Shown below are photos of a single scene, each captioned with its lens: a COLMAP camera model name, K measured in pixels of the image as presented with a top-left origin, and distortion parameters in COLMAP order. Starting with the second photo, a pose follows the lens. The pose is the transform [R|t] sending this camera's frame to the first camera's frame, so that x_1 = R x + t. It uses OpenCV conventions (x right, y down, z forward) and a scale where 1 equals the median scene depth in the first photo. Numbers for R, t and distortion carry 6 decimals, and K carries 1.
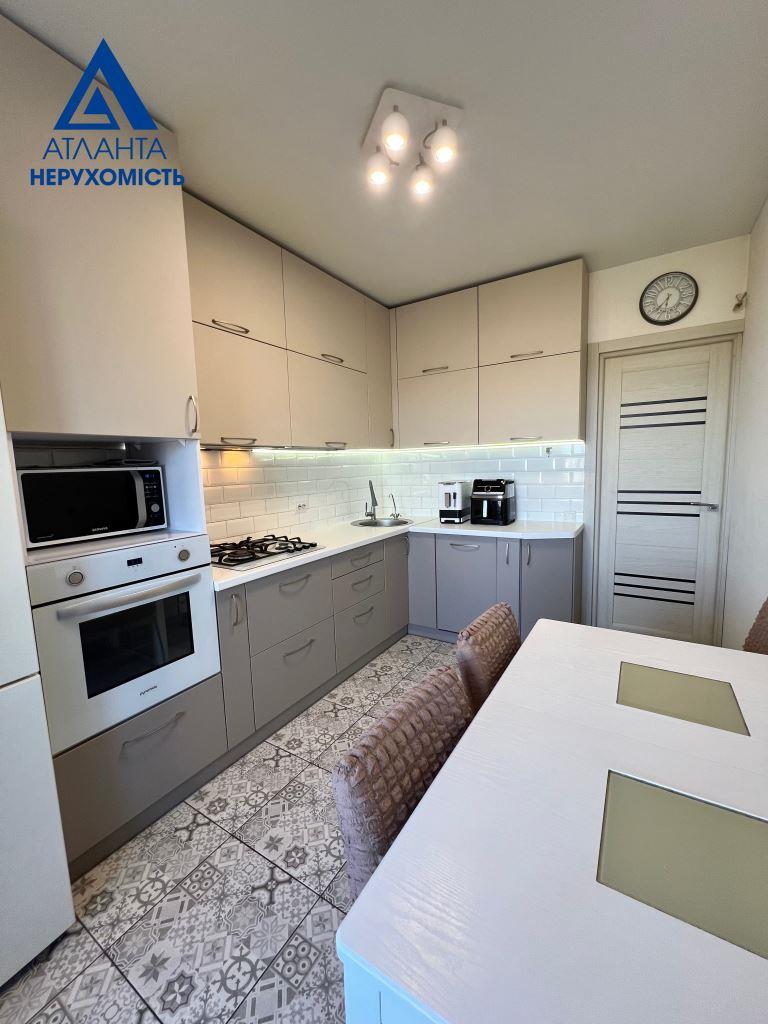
lens RADIAL K [[417.4, 0, 383.6], [0, 417.4, 508.7], [0, 0, 1]] dist [0.003282, 0.000367]
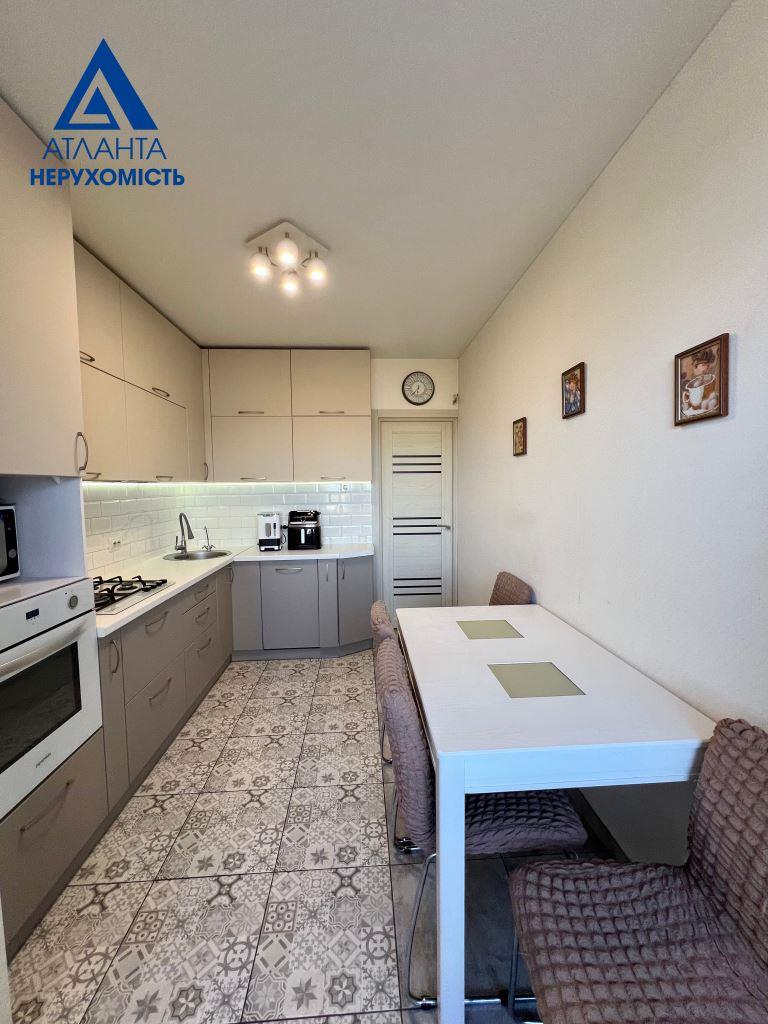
lens RADIAL K [[417.4, 0, 385.1], [0, 417.4, 506.3], [0, 0, 1]] dist [0.003282, 0.000367]
pose [[0.812248, -0.008414, 0.583252, -0.285596], [0.049107, 0.997333, -0.054000, -0.010141], [-0.581242, 0.072503, 0.810494, -0.103481]]
